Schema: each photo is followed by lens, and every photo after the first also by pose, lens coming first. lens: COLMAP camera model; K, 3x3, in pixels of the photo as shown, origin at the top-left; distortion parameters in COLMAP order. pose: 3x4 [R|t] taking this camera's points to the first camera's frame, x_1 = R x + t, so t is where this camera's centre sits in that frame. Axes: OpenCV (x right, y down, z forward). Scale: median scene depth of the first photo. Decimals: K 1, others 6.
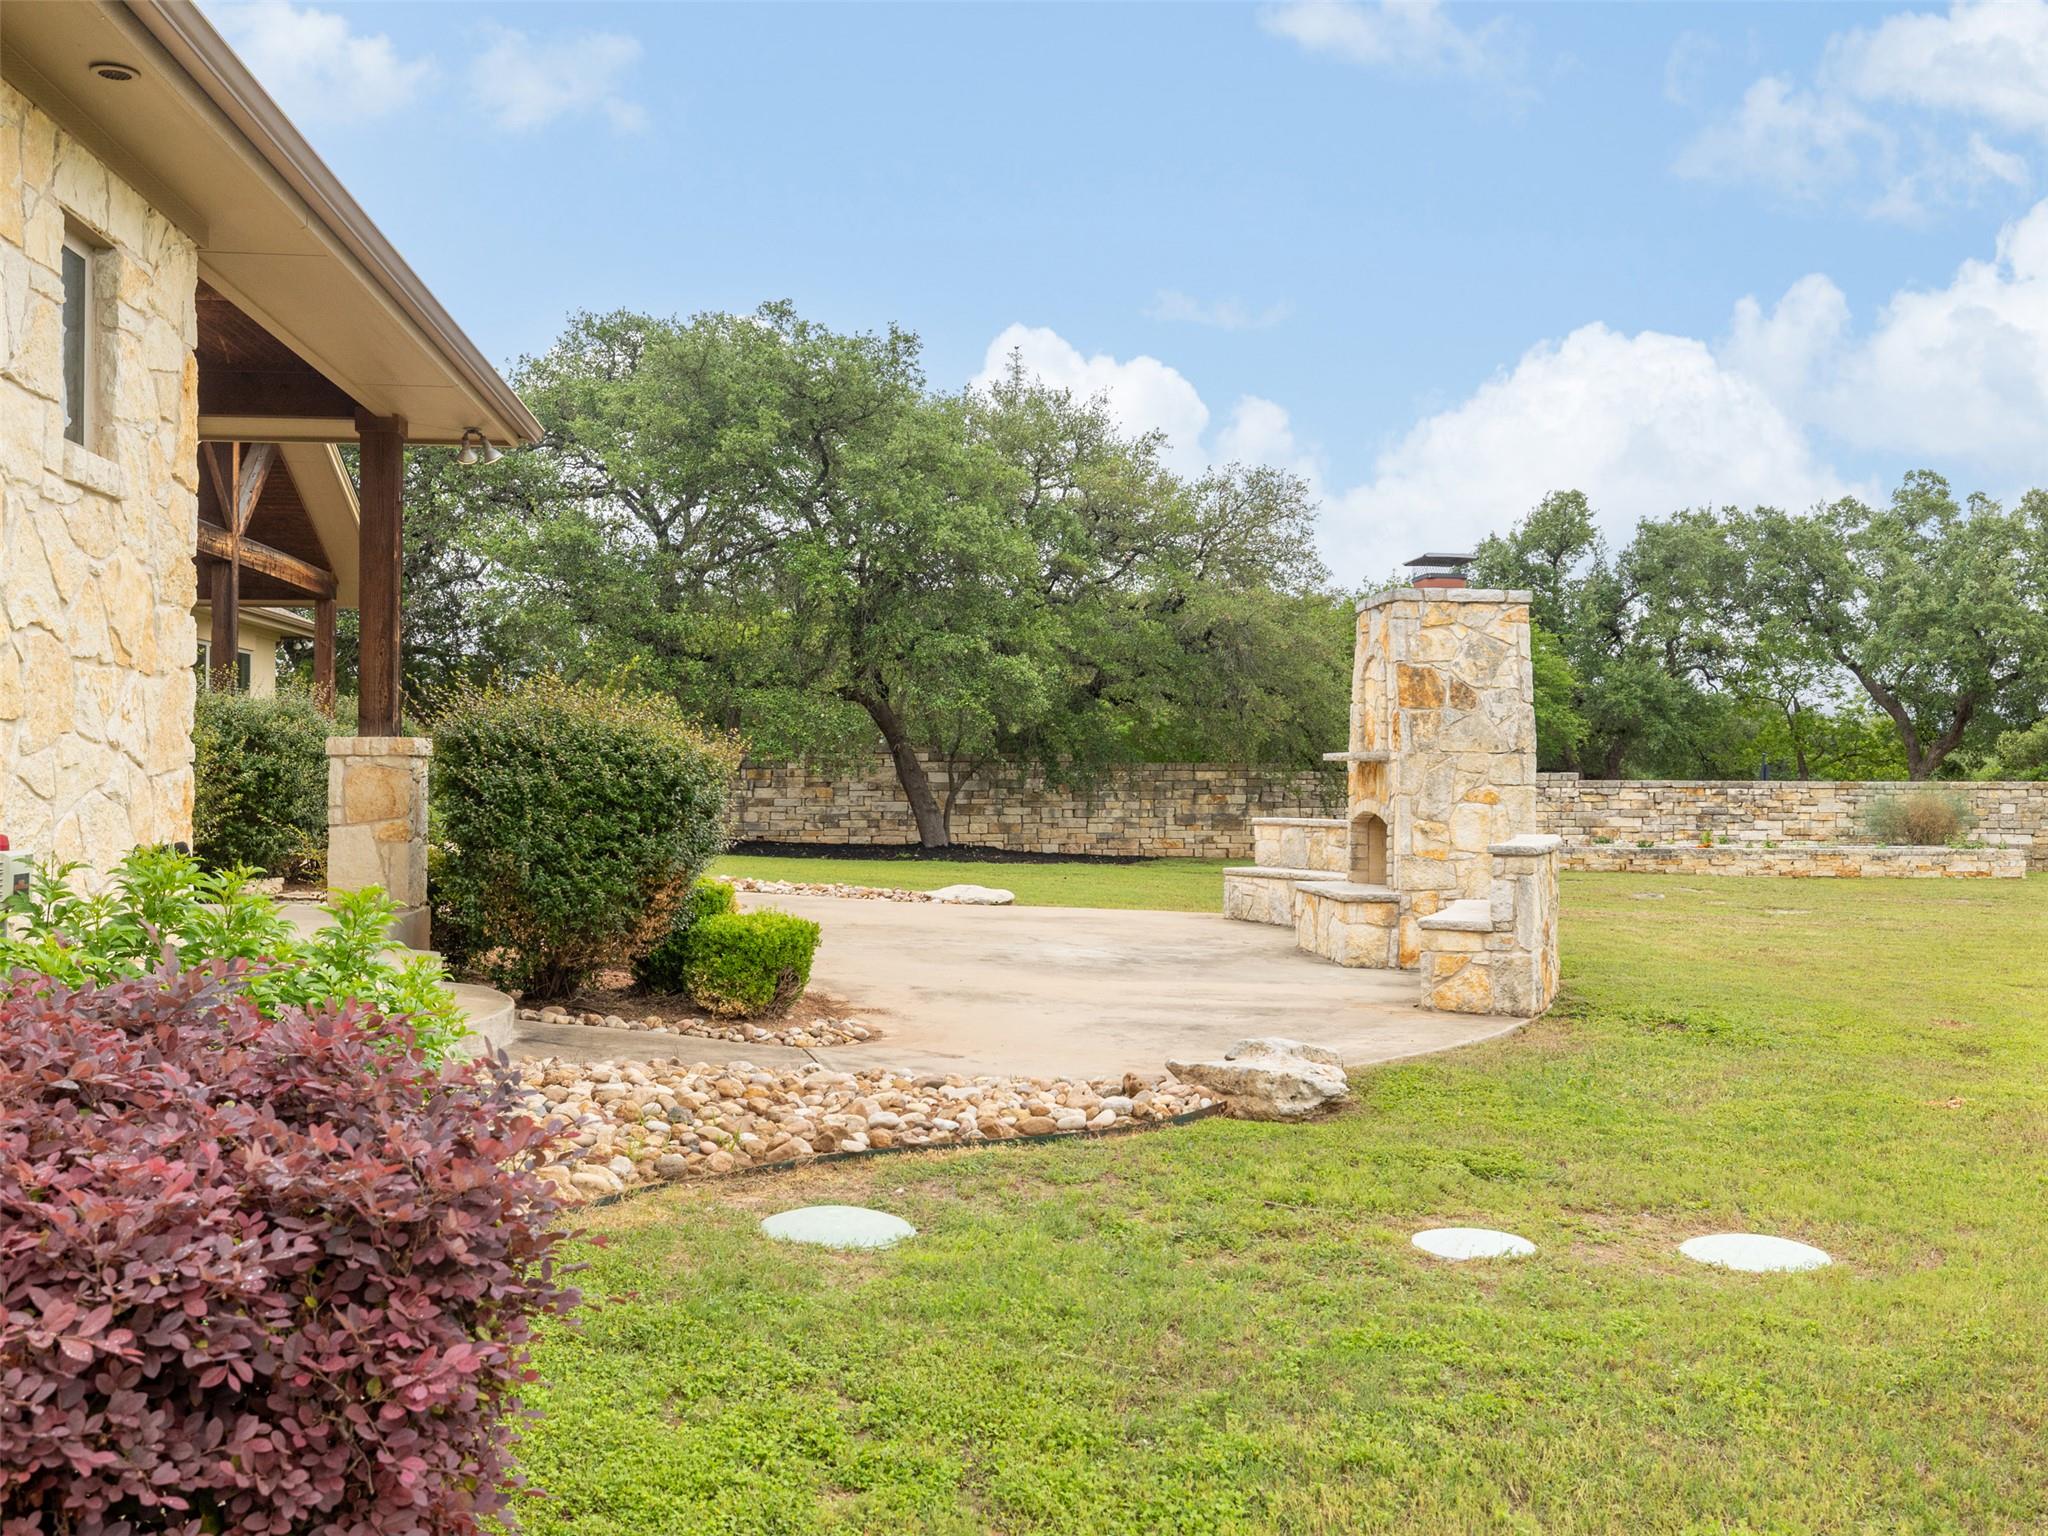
lens RADIAL K [[1699.7, 0, 1022.3], [0, 1699.7, 774.5], [0, 0, 1]] dist [0.012076, 0.004667]
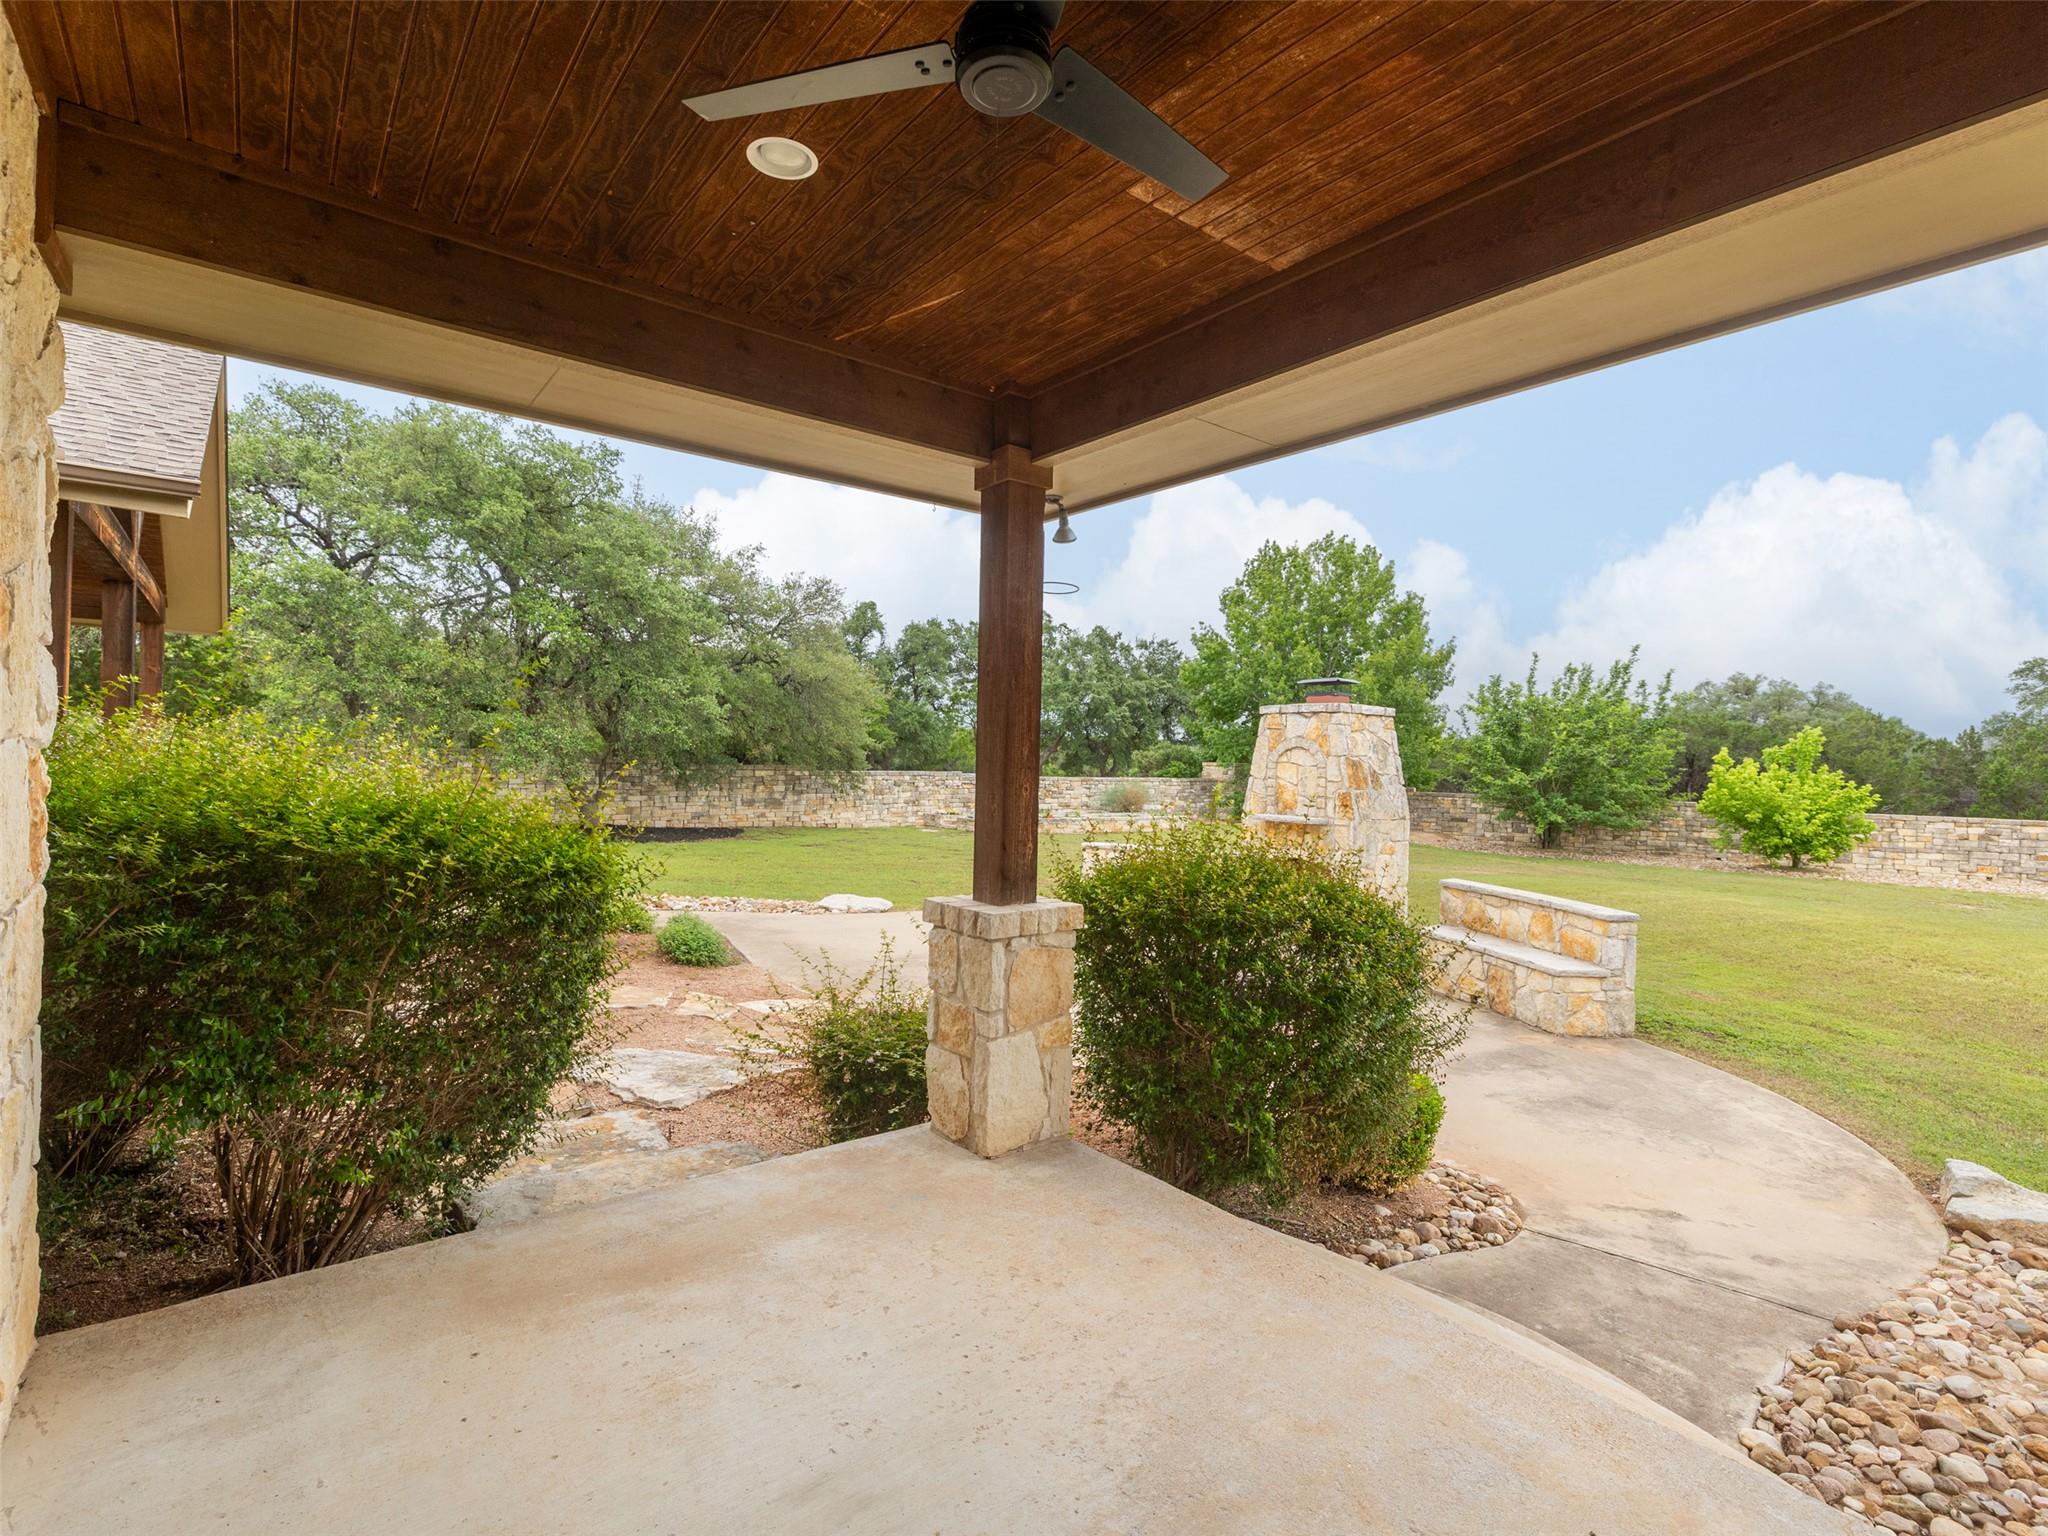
lens RADIAL K [[954.9, 0, 1025.8], [0, 954.9, 766.8], [0, 0, 1]] dist [-0.003070, 0.001424]
pose [[0.856966, 0.012384, 0.515224, -0.132015], [-0.020570, 0.999737, 0.010185, -0.019016], [-0.514962, -0.019327, 0.856995, 0.145450]]
